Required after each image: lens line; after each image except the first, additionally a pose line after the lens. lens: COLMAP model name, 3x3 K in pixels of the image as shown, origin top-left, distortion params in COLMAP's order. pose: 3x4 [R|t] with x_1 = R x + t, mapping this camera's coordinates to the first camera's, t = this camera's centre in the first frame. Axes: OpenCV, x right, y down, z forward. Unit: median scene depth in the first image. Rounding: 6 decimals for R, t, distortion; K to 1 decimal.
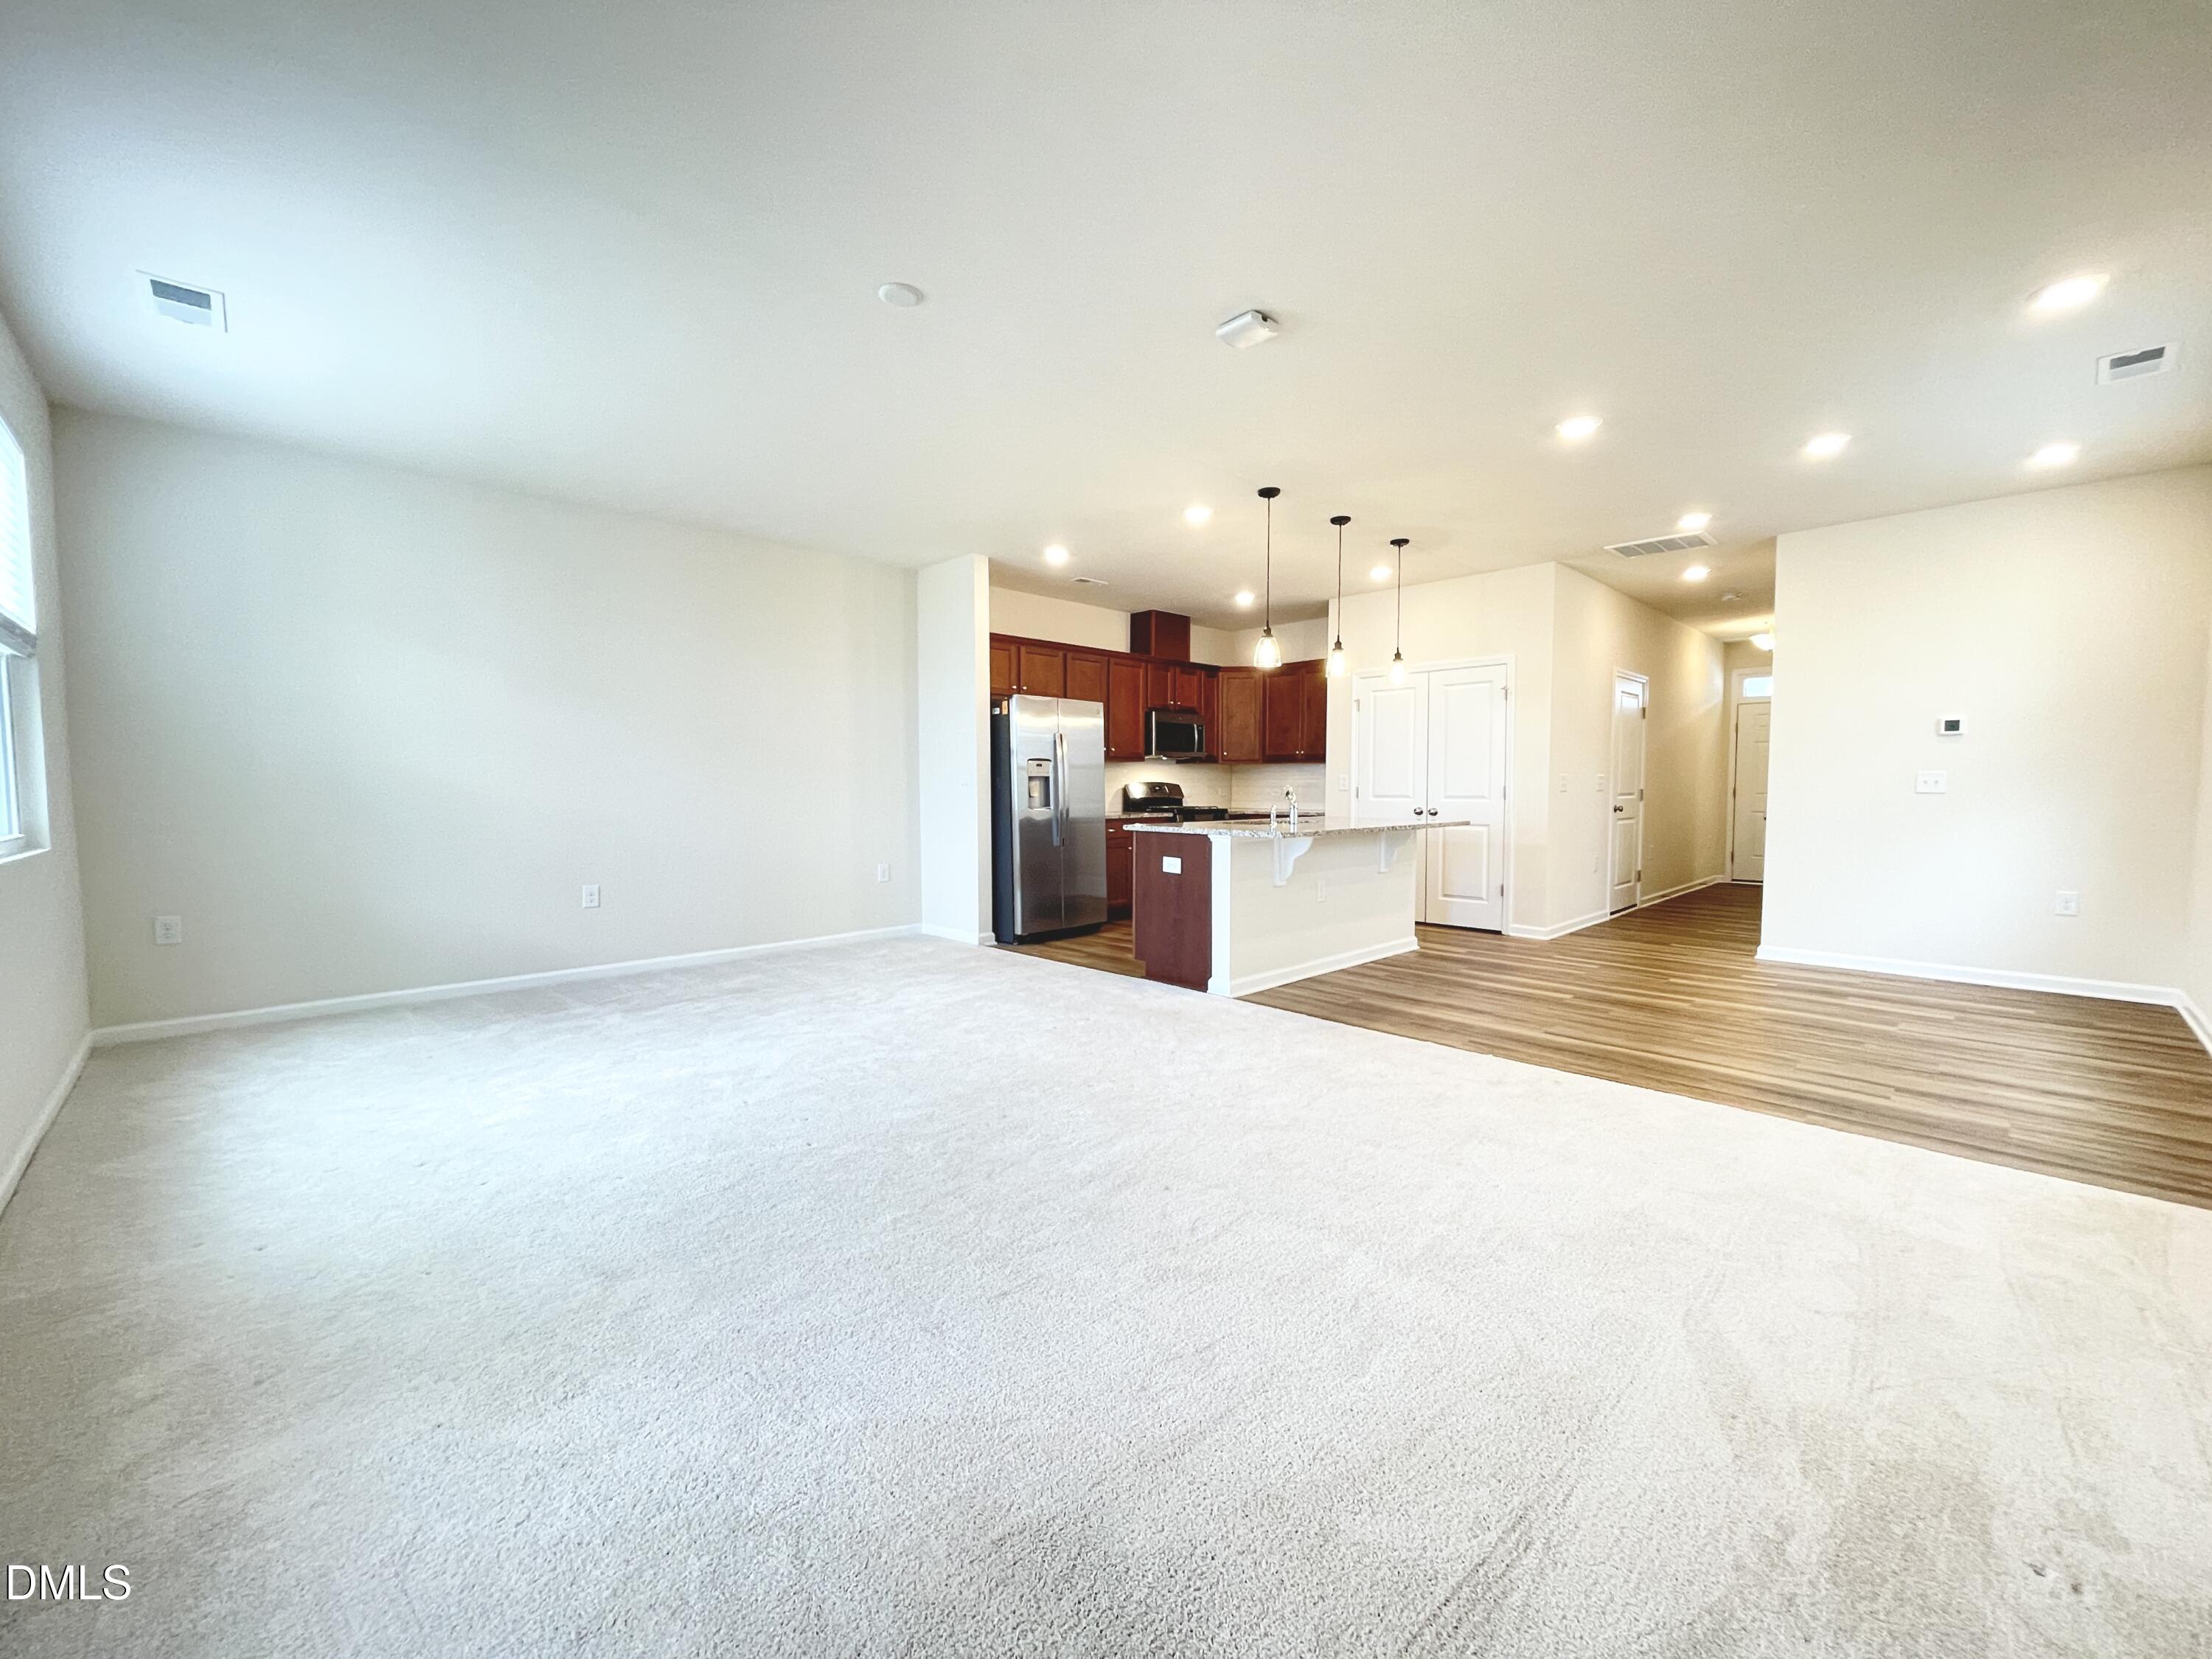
lens RADIAL K [[892.4, 0, 1105.5], [0, 892.4, 834.0], [0, 0, 1]] dist [0.000818, -0.000193]
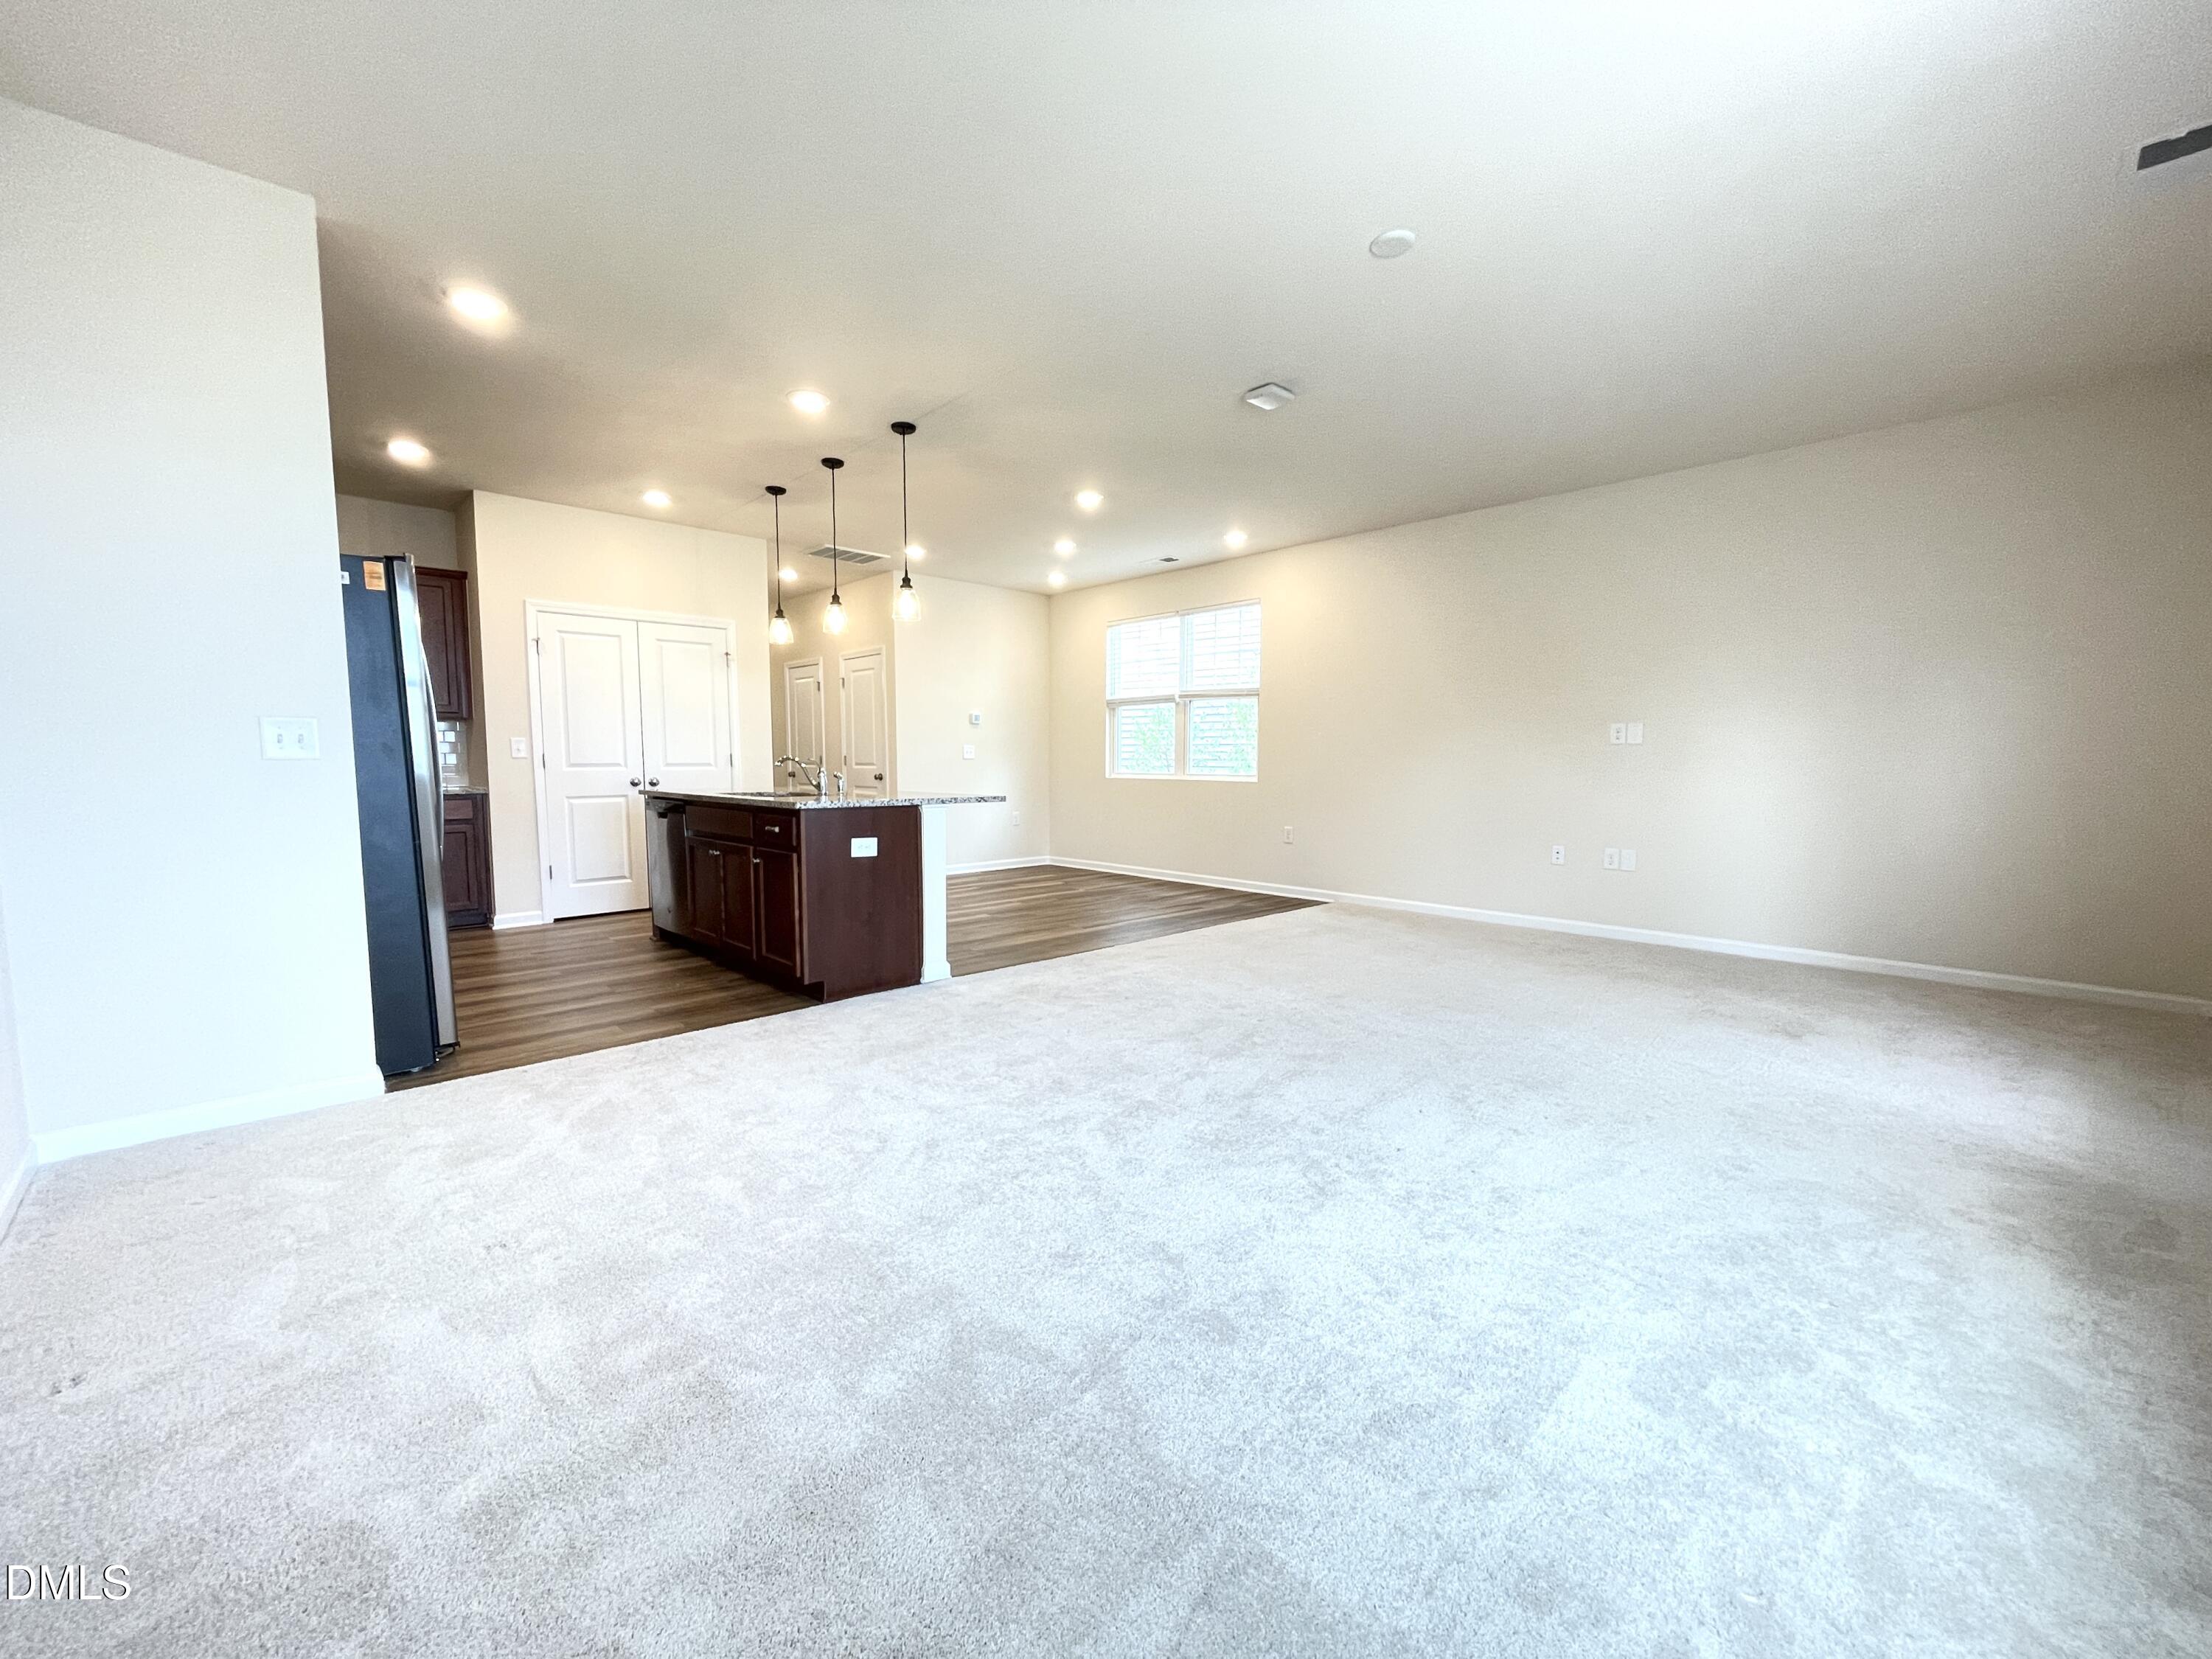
lens RADIAL K [[892.4, 0, 1106.9], [0, 892.4, 835.2], [0, 0, 1]] dist [0.000818, -0.000193]
pose [[-0.026128, -0.079193, 0.996517, -0.721069], [0.052791, 0.995357, 0.080485, -0.028612], [-0.998264, 0.054710, -0.021826, 0.795751]]
